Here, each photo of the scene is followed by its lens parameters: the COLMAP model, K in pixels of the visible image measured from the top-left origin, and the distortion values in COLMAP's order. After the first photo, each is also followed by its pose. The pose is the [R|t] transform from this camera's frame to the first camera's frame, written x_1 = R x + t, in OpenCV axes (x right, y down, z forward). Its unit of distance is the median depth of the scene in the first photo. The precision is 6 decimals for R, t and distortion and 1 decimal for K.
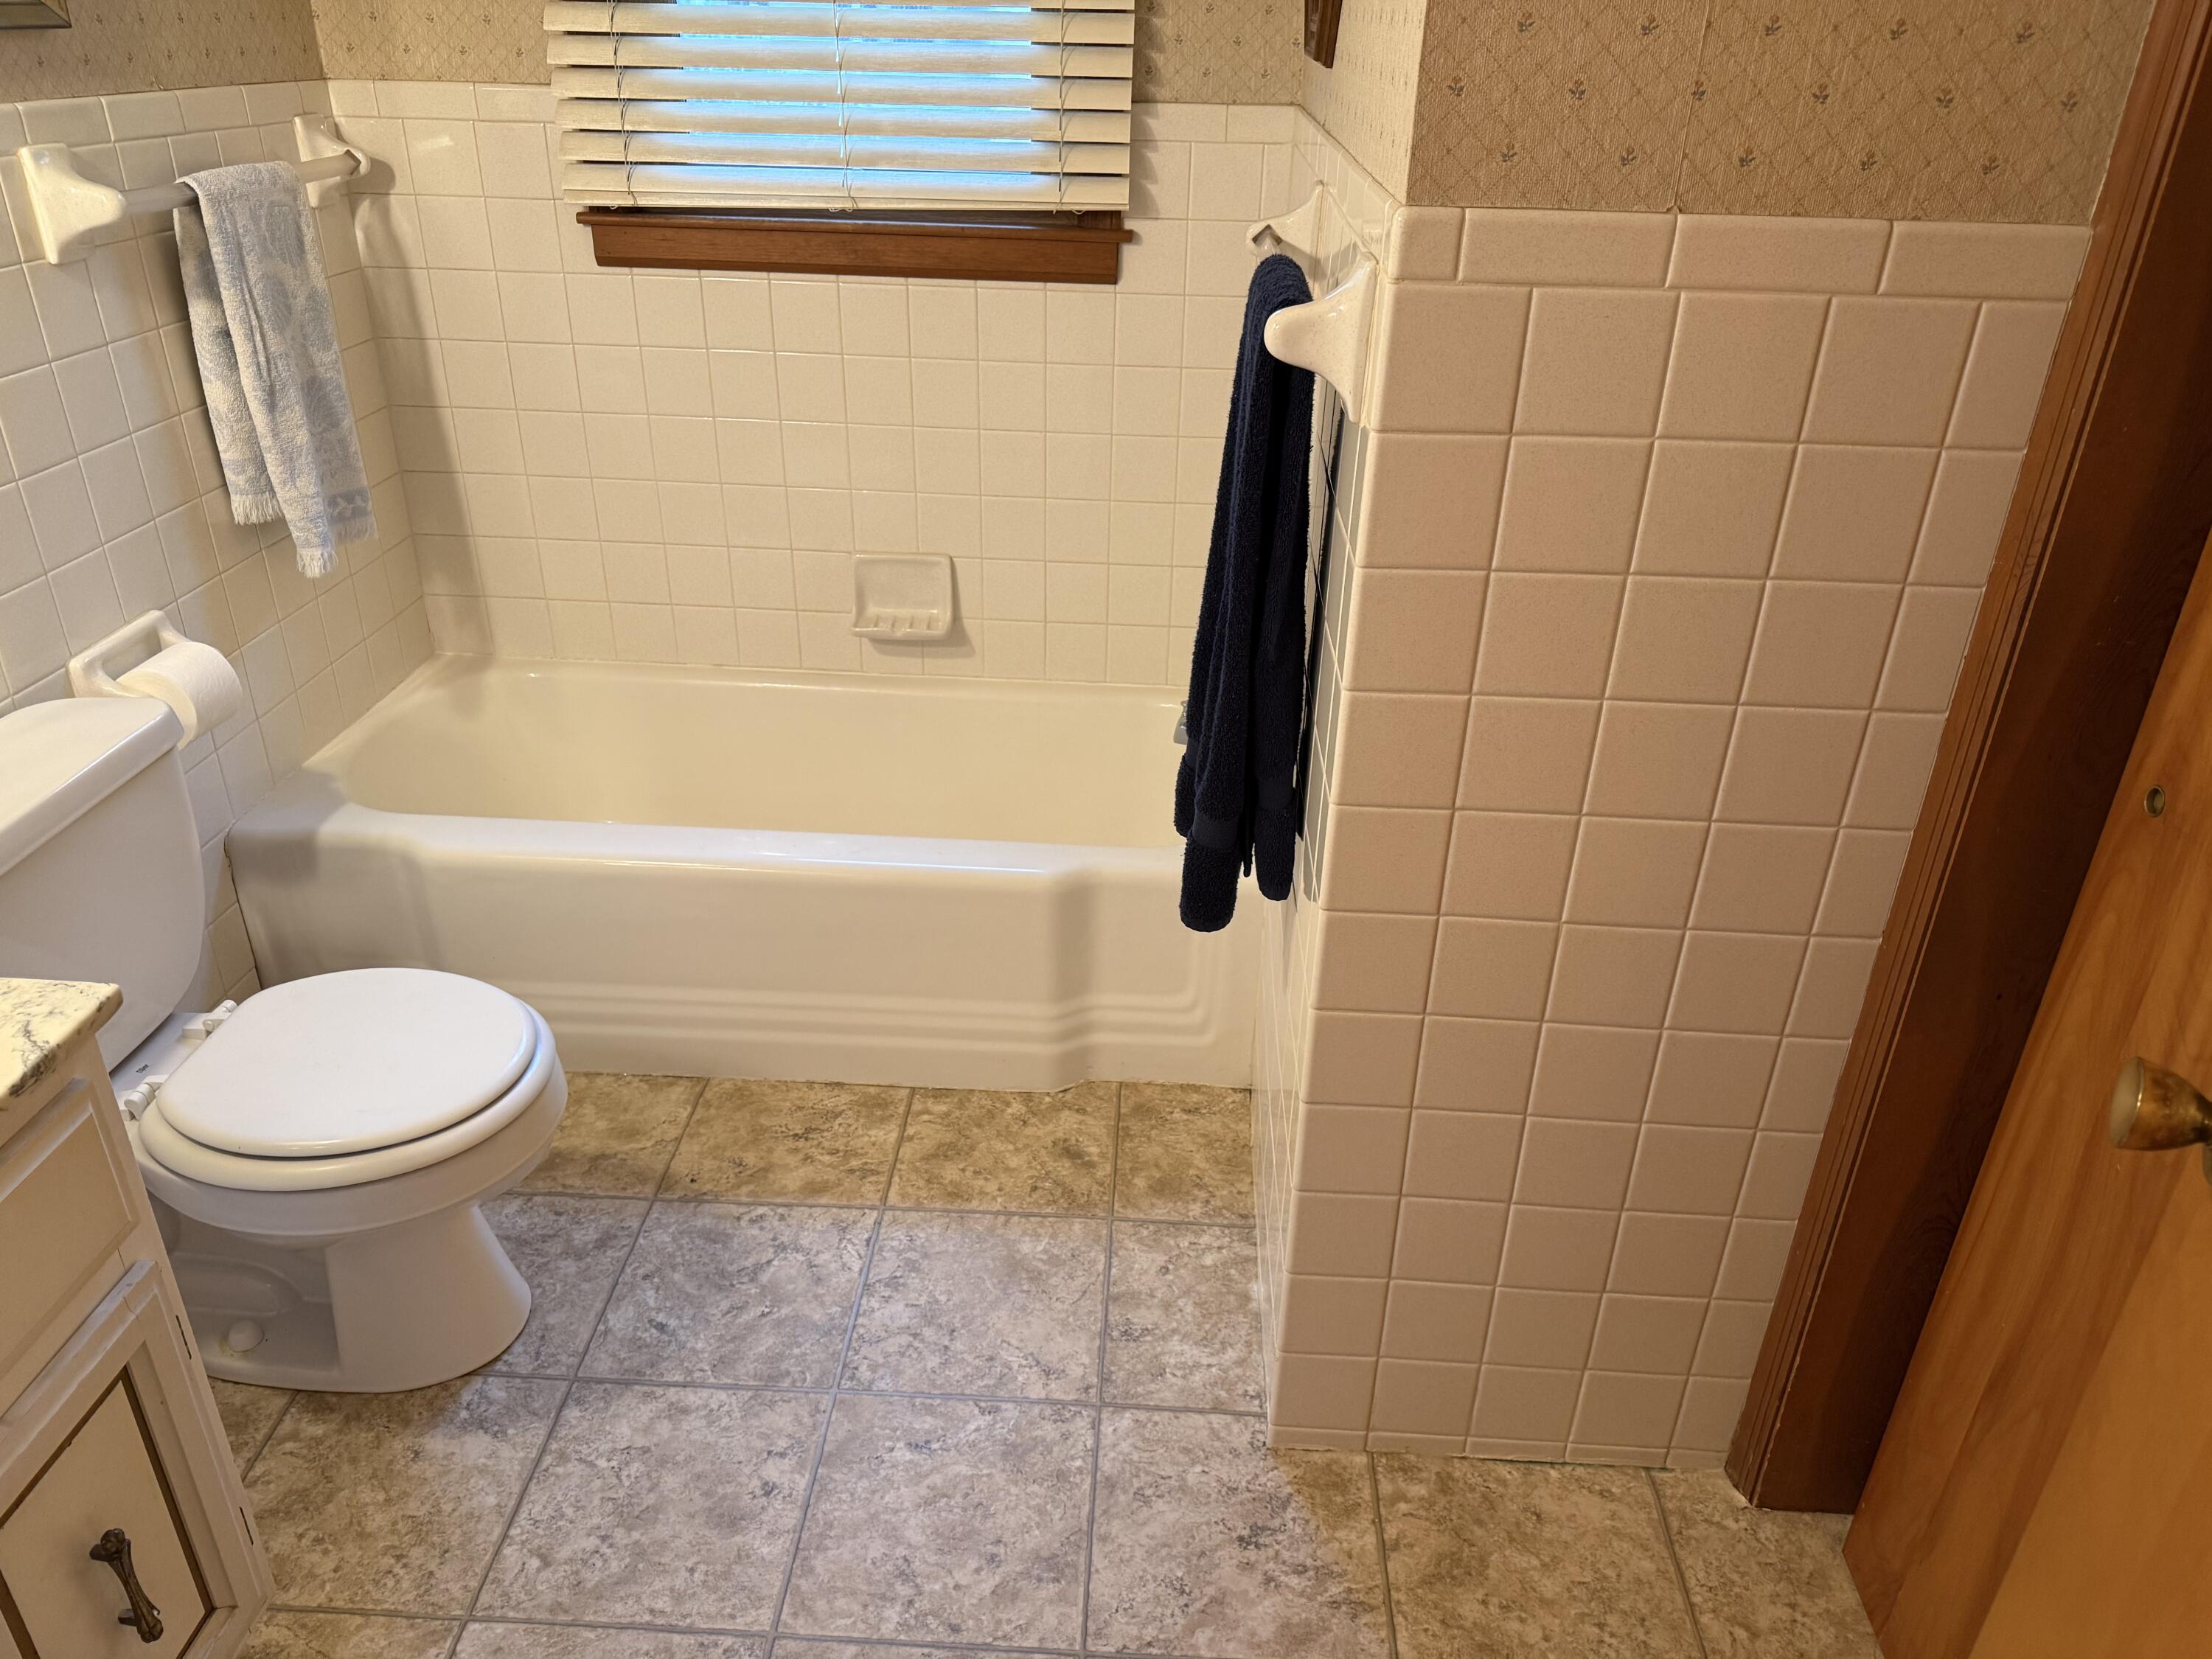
lens RADIAL K [[1559.2, 0, 1099.7], [0, 1559.2, 829.8], [0, 0, 1]] dist [0.022204, -0.015737]
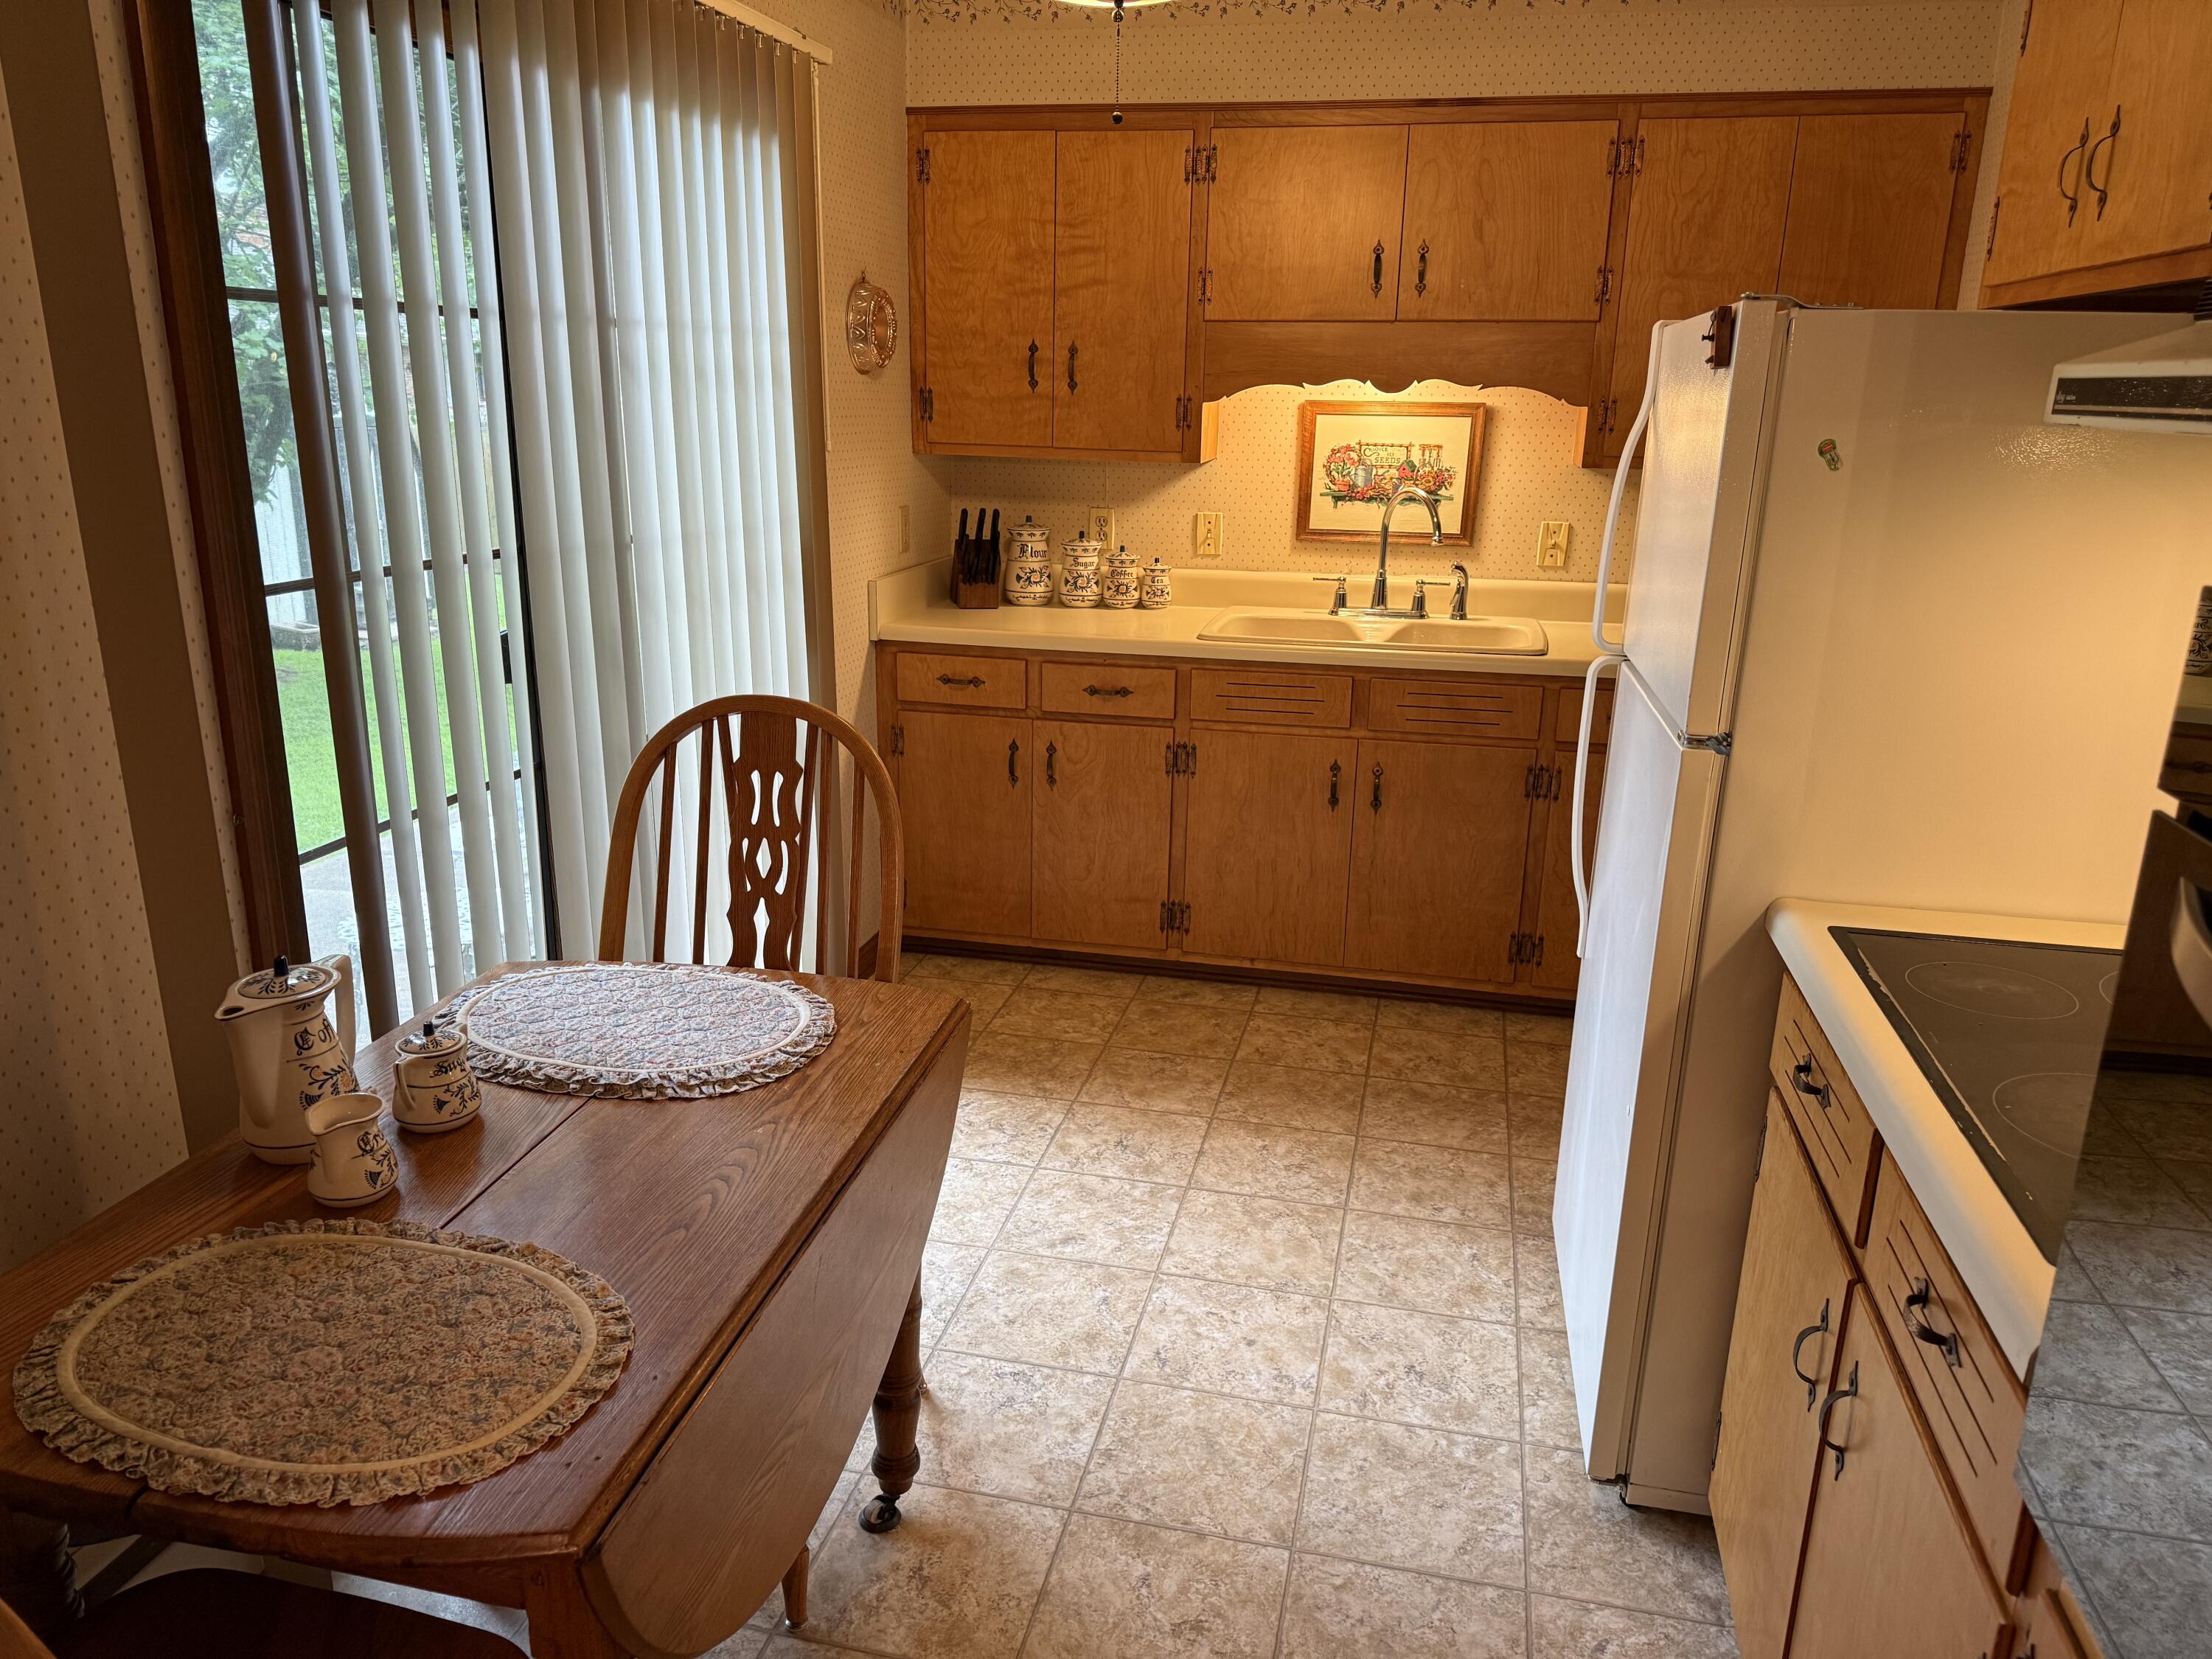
lens RADIAL K [[1559.2, 0, 1107.4], [0, 1559.2, 832.6], [0, 0, 1]] dist [0.022204, -0.015737]
pose [[-0.167032, 0.259335, -0.951234, 1.422083], [-0.481165, 0.820656, 0.308226, -0.285506], [0.860570, 0.509184, -0.012293, 0.504124]]
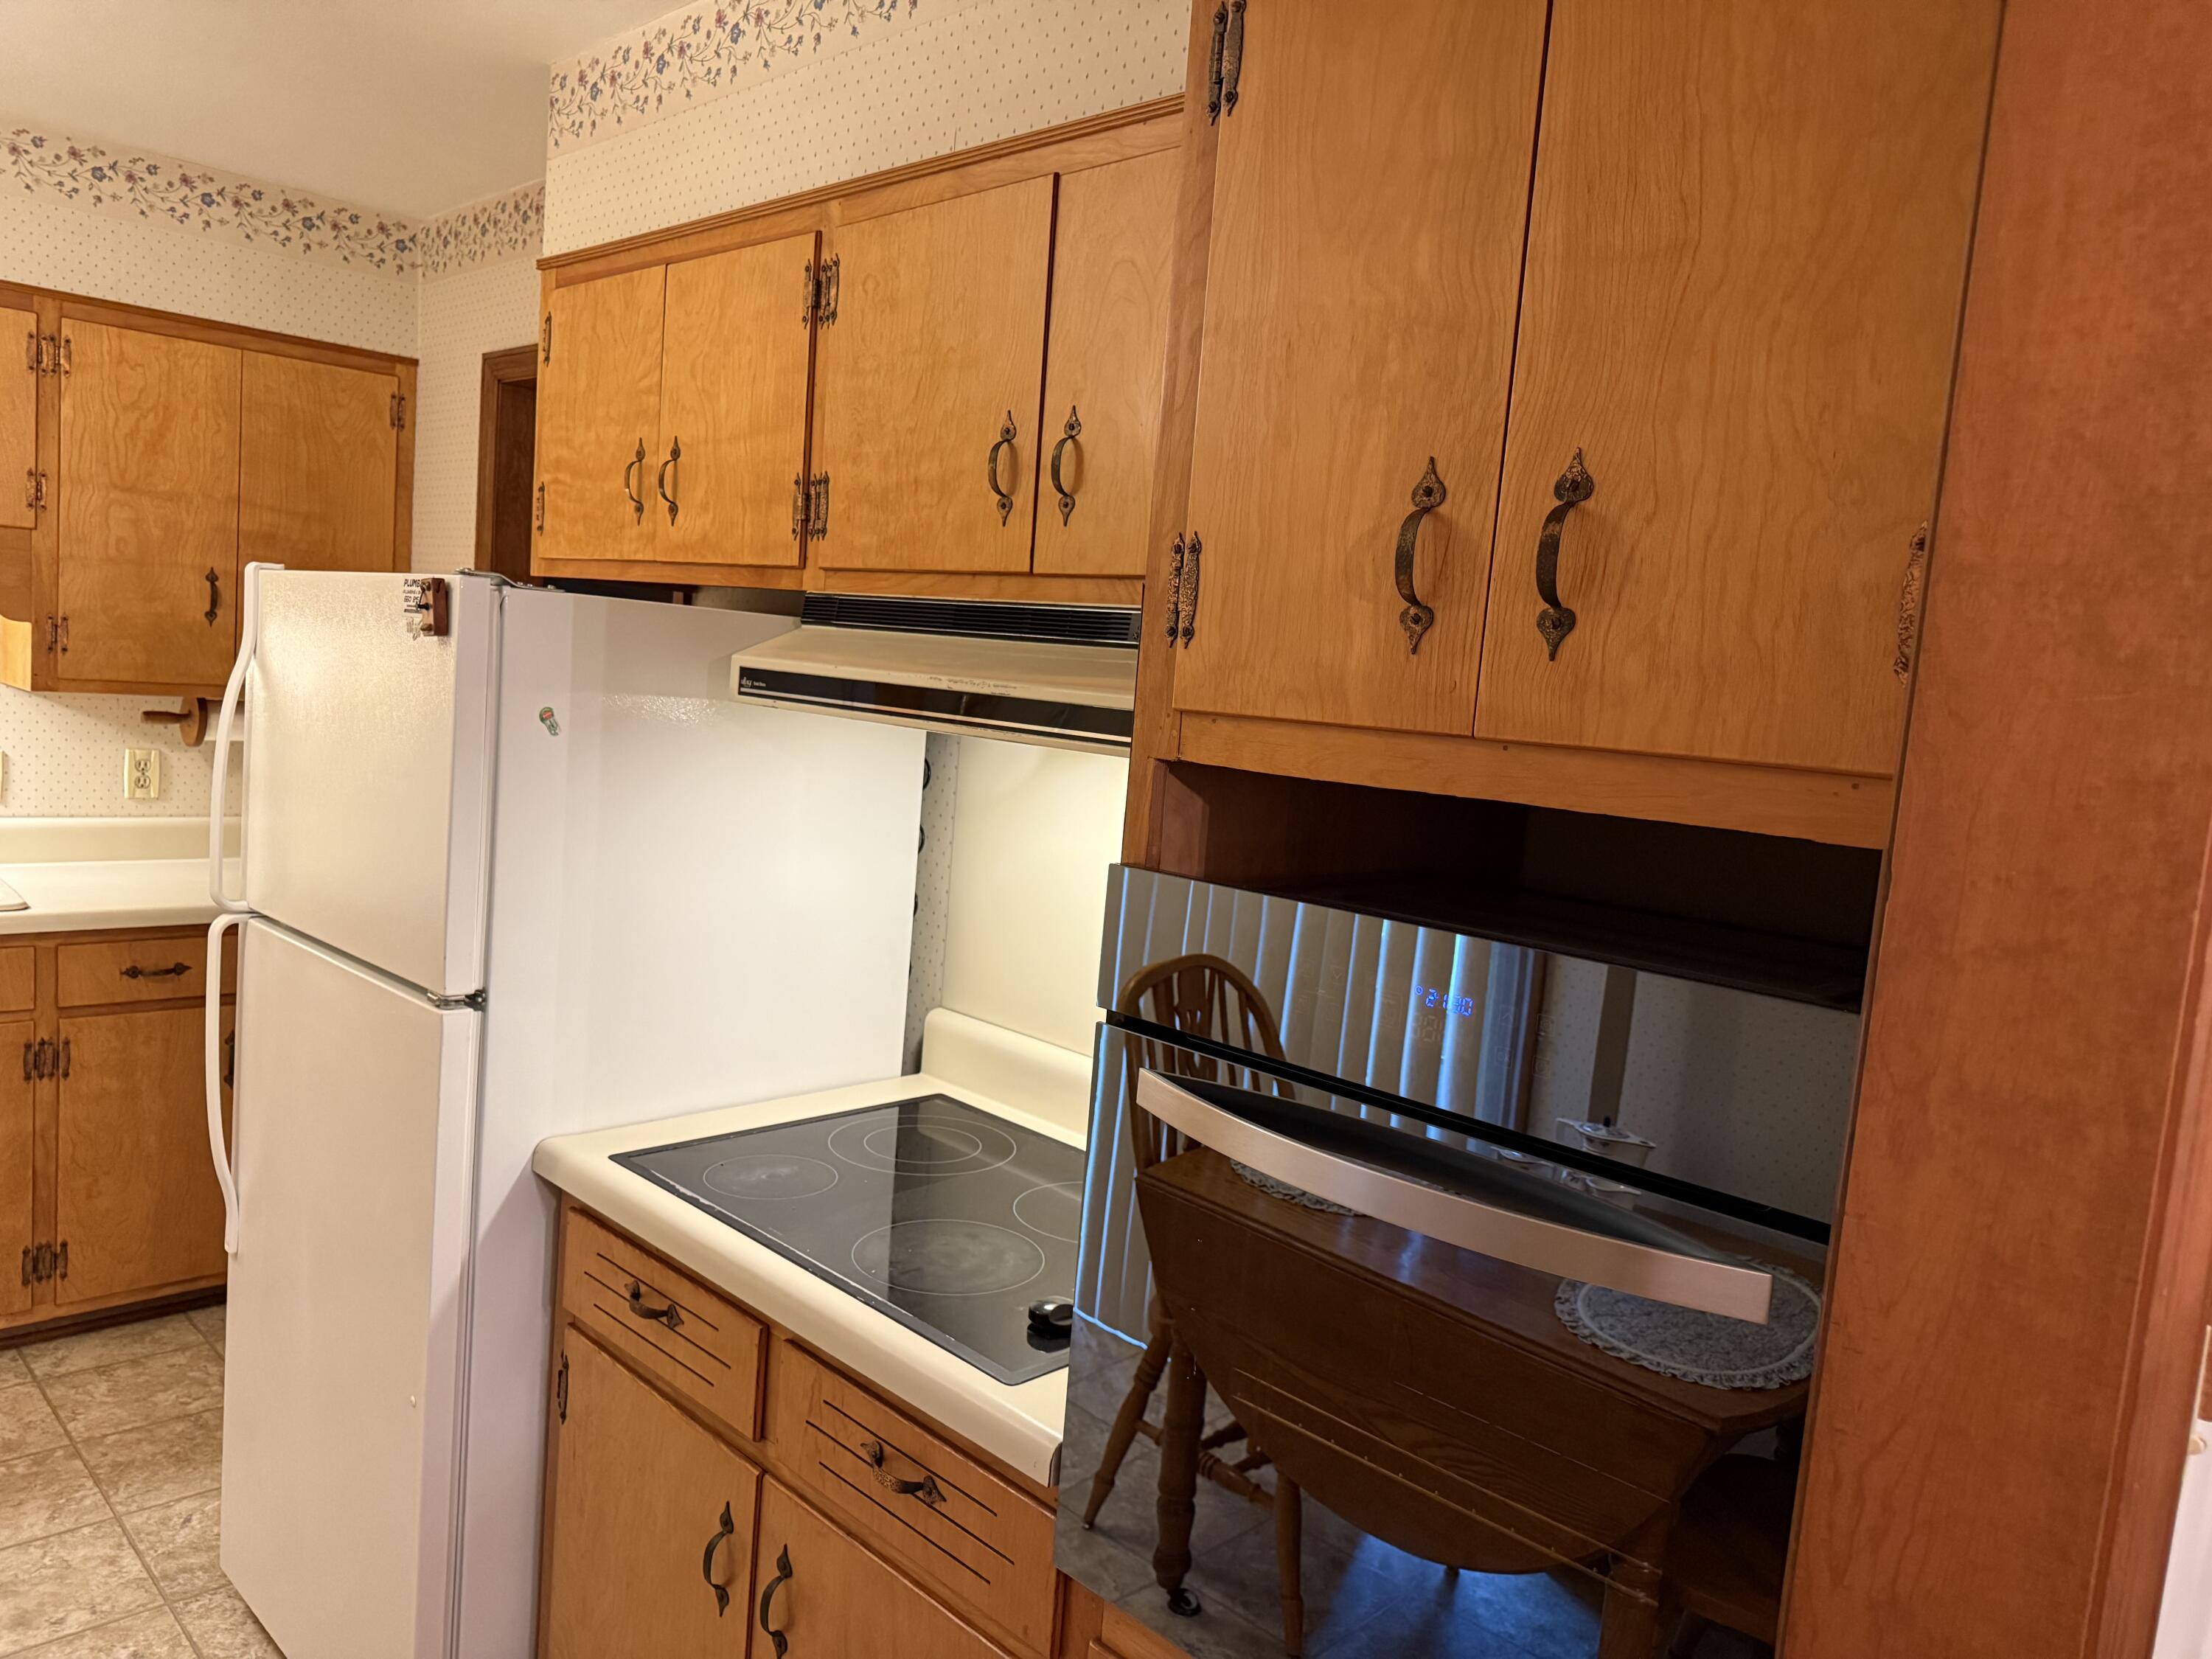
lens RADIAL K [[1559.2, 0, 1100.7], [0, 1559.2, 833.9], [0, 0, 1]] dist [0.022204, -0.015737]
pose [[0.731040, 0.119094, -0.671861, 1.335789], [-0.379630, 0.889170, -0.255454, -0.194352], [0.566976, 0.441806, 0.695231, 0.259276]]
